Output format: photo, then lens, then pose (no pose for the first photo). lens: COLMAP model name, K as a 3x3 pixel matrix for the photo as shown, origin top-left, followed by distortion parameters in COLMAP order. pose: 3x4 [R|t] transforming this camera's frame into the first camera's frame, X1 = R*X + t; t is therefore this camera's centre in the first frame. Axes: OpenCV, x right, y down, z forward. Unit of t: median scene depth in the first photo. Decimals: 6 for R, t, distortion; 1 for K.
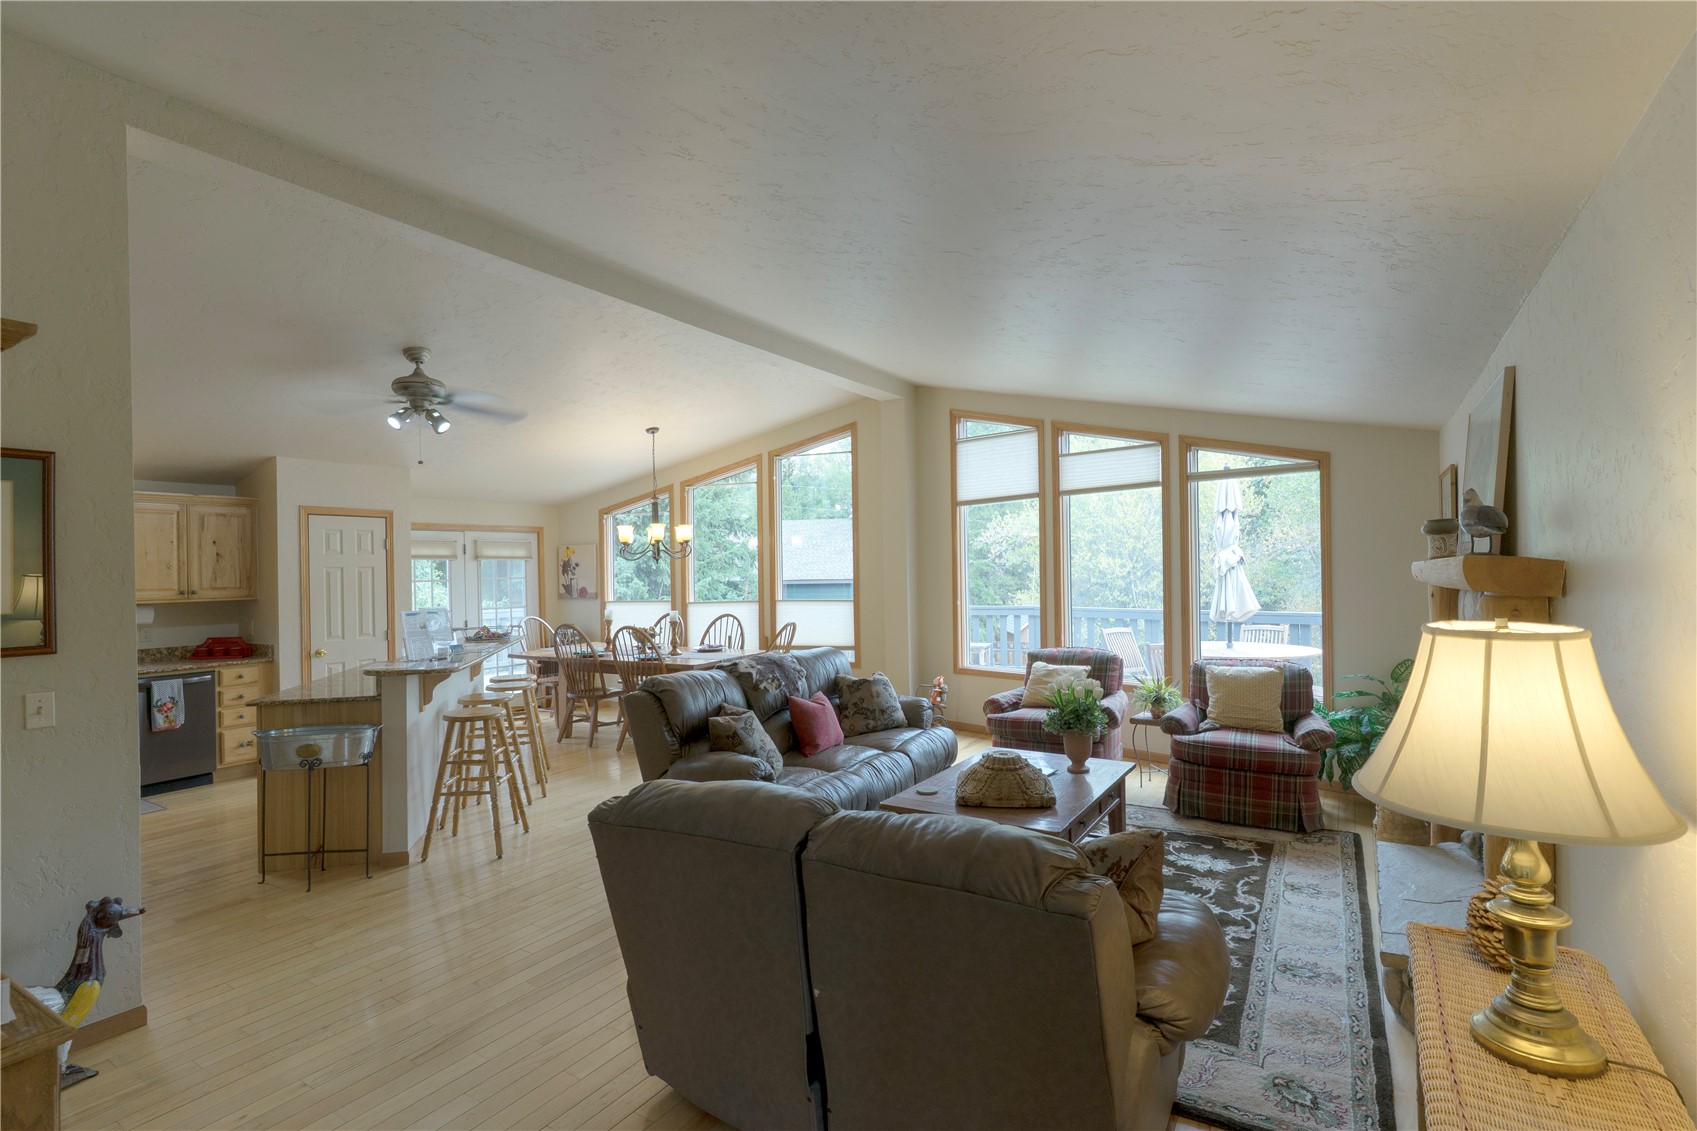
lens RADIAL K [[803.0, 0, 851.9], [0, 803.0, 565.0], [0, 0, 1]] dist [0.000802, 0.001045]
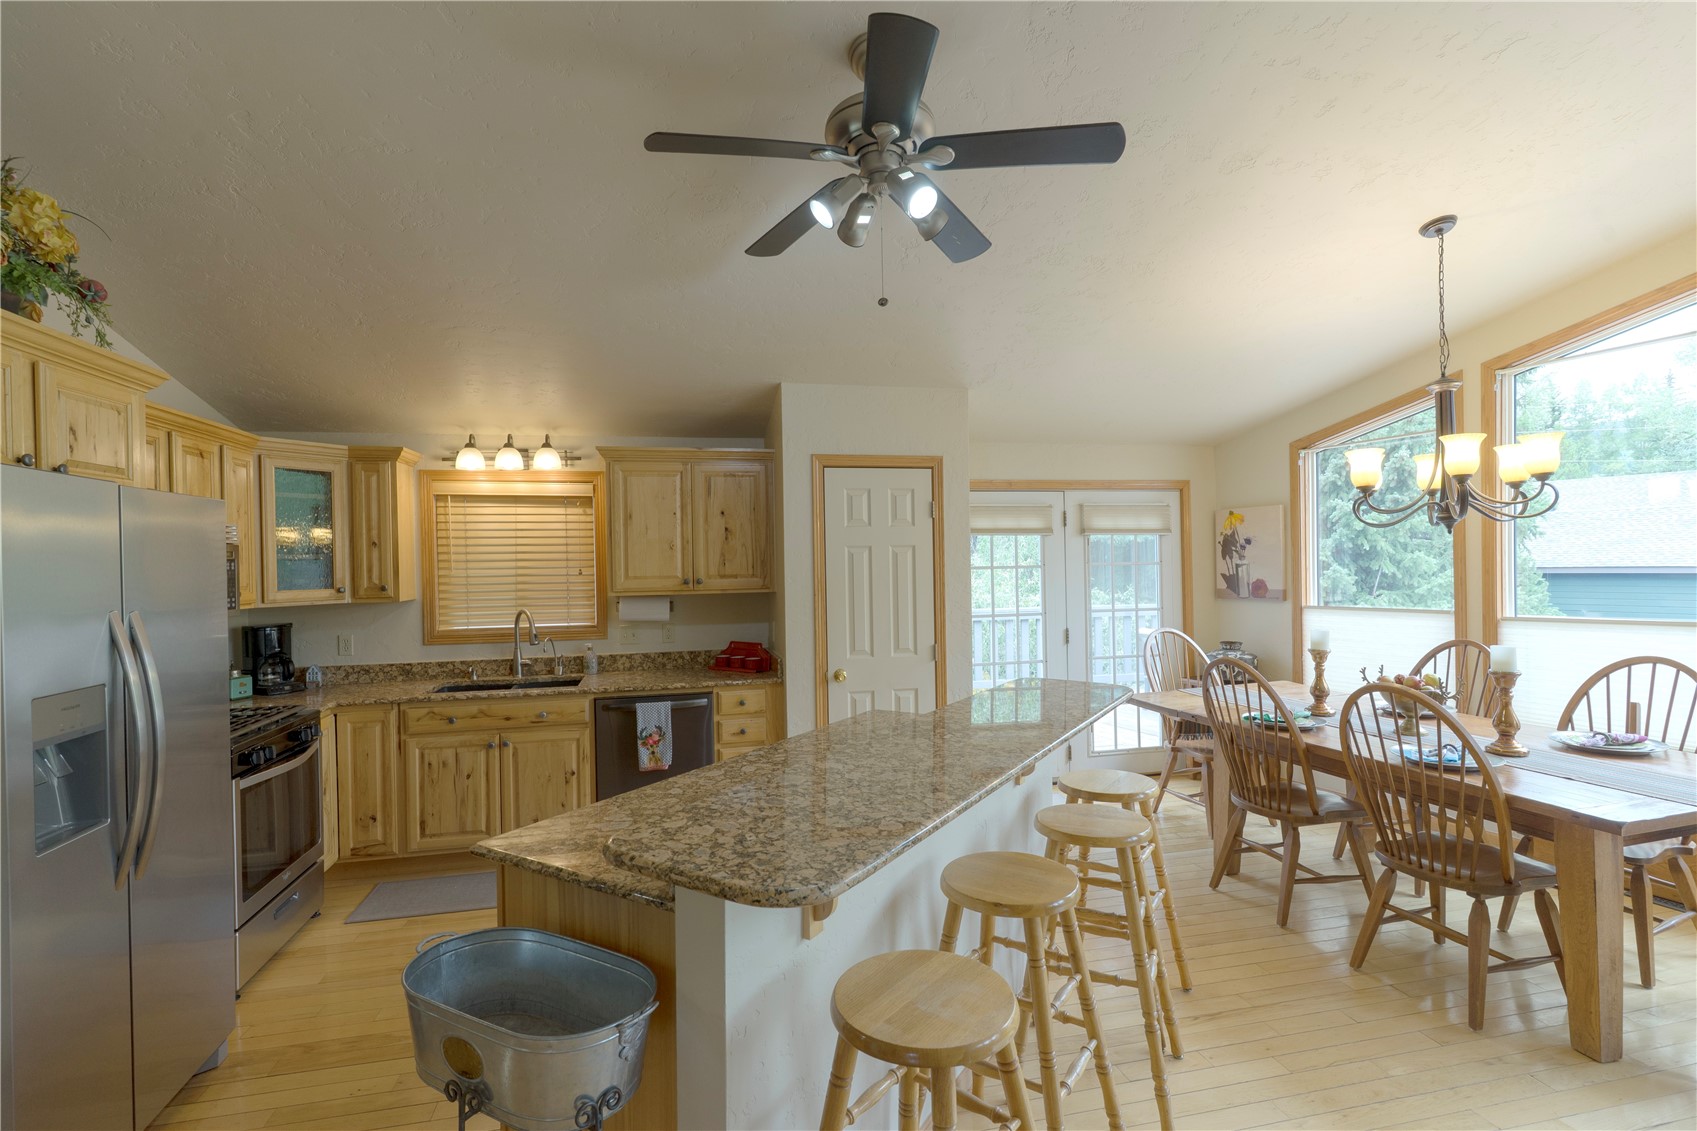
lens RADIAL K [[803.0, 0, 842.2], [0, 803.0, 566.4], [0, 0, 1]] dist [0.000802, 0.001045]
pose [[0.703556, 0.008352, -0.710590, -0.166890], [0.007511, 0.999788, 0.019188, 0.005950], [0.710600, -0.018837, 0.703344, 0.469096]]
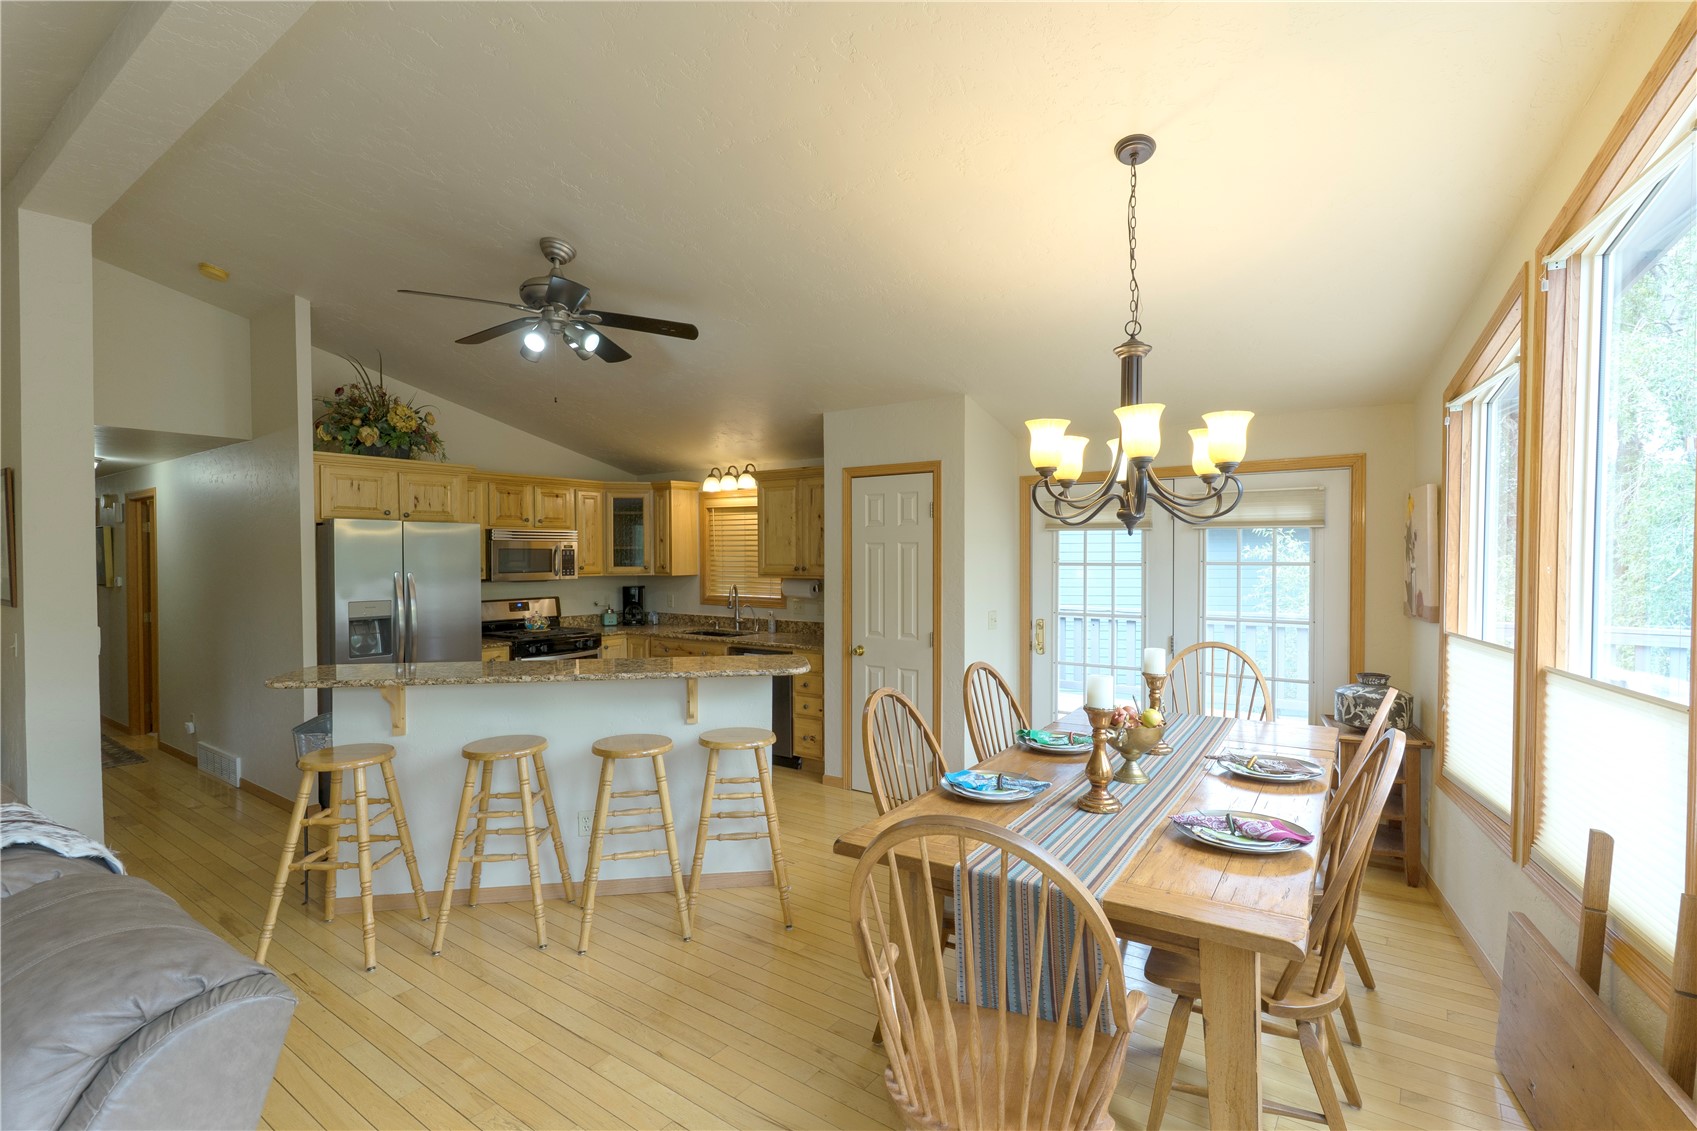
lens RADIAL K [[790.6, 0, 859.9], [0, 790.6, 566.6], [0, 0, 1]] dist [-0.001278, -0.000055]
pose [[-0.063076, 0.032491, -0.997480, 0.101888], [0.006357, 0.999463, 0.032154, 0.001069], [0.997988, -0.004313, -0.063249, 0.916392]]
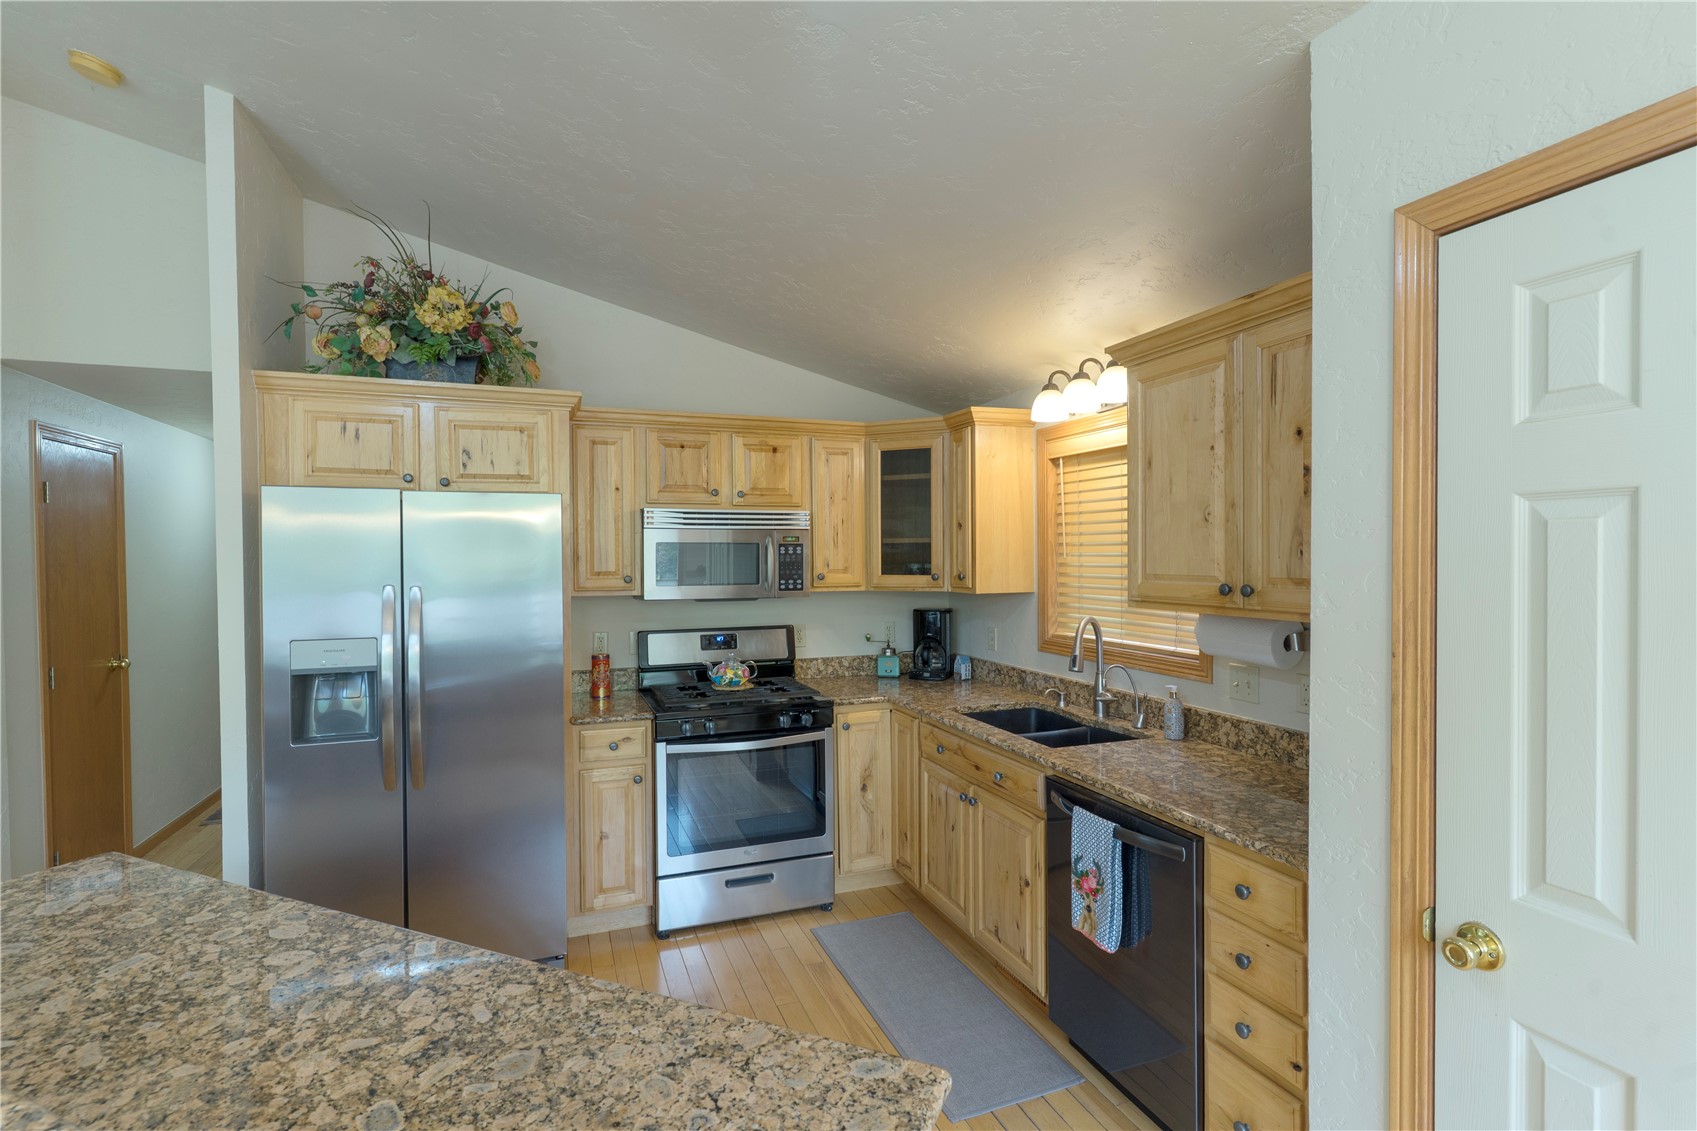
lens RADIAL K [[803.0, 0, 848.8], [0, 803.0, 565.3], [0, 0, 1]] dist [0.000802, 0.001045]
pose [[-0.606634, 0.027523, -0.794504, -0.368156], [0.016814, 0.999621, 0.021791, 0.011033], [0.794803, -0.000140, -0.606867, 0.870523]]
